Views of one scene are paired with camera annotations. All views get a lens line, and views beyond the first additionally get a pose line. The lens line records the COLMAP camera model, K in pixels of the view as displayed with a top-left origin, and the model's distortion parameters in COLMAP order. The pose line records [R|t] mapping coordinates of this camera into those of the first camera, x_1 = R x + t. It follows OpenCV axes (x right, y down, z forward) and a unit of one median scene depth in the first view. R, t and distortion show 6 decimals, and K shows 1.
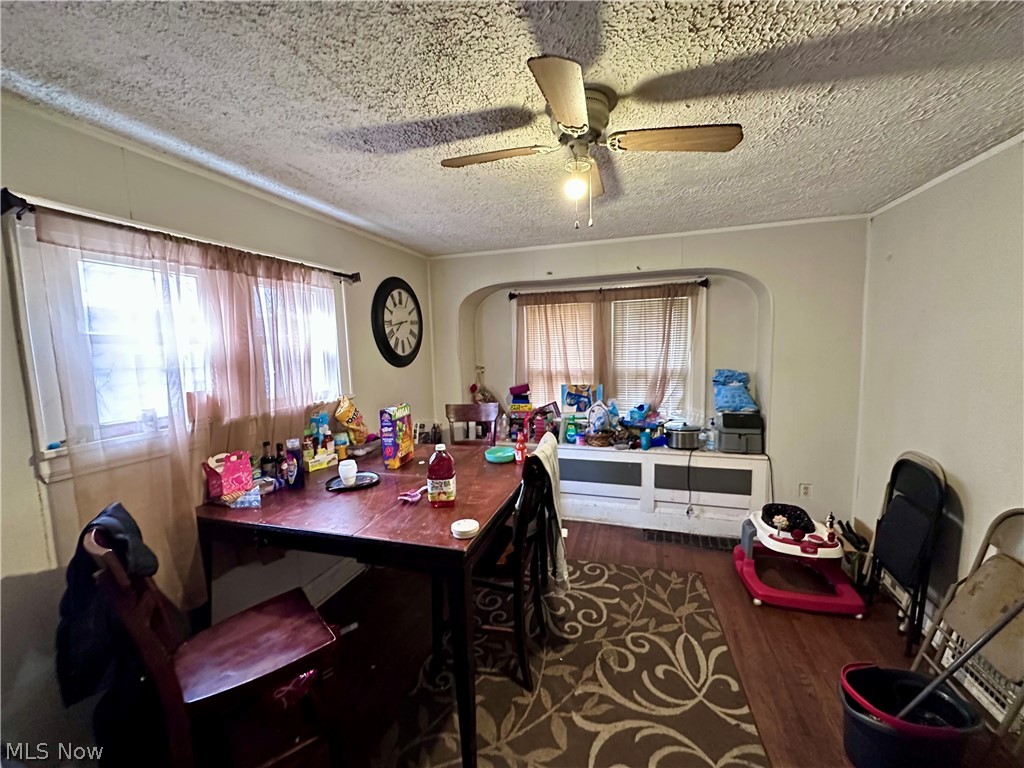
lens RADIAL K [[406.0, 0, 512.6], [0, 406.0, 377.2], [0, 0, 1]] dist [-0.002770, 0.000692]
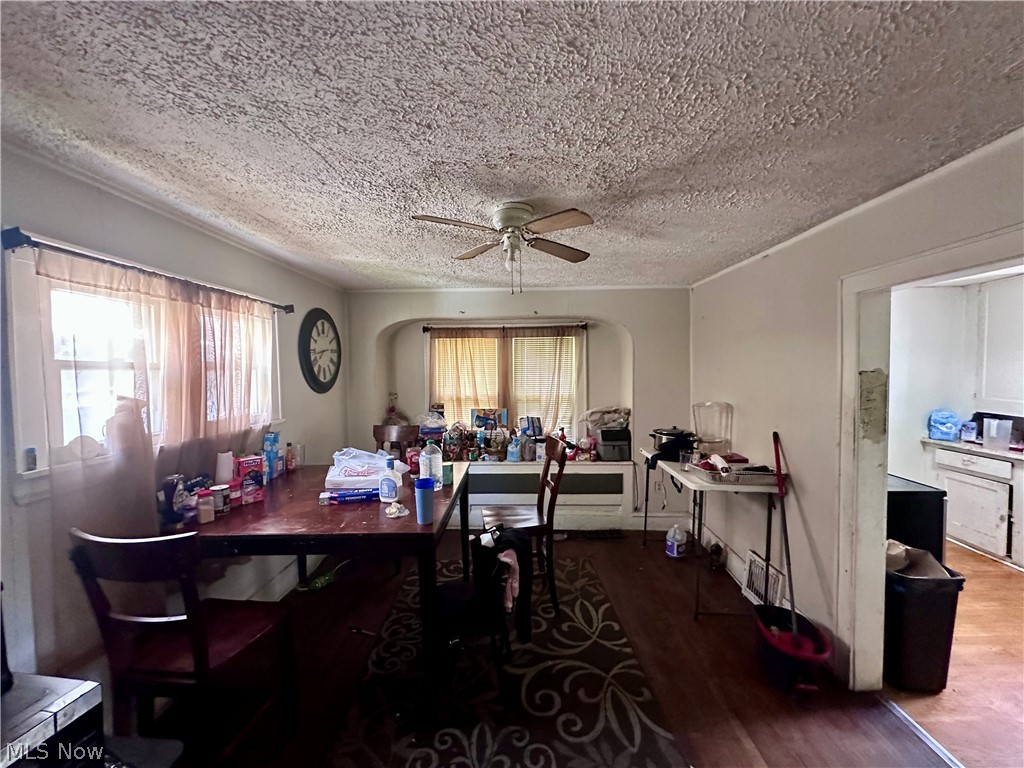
lens RADIAL K [[406.0, 0, 512.3], [0, 406.0, 377.3], [0, 0, 1]] dist [-0.002770, 0.000692]
pose [[0.960145, 0.012162, 0.279238, -0.141765], [0.006494, 0.997812, -0.065788, 0.009235], [-0.279427, 0.064980, 0.957966, -0.207131]]
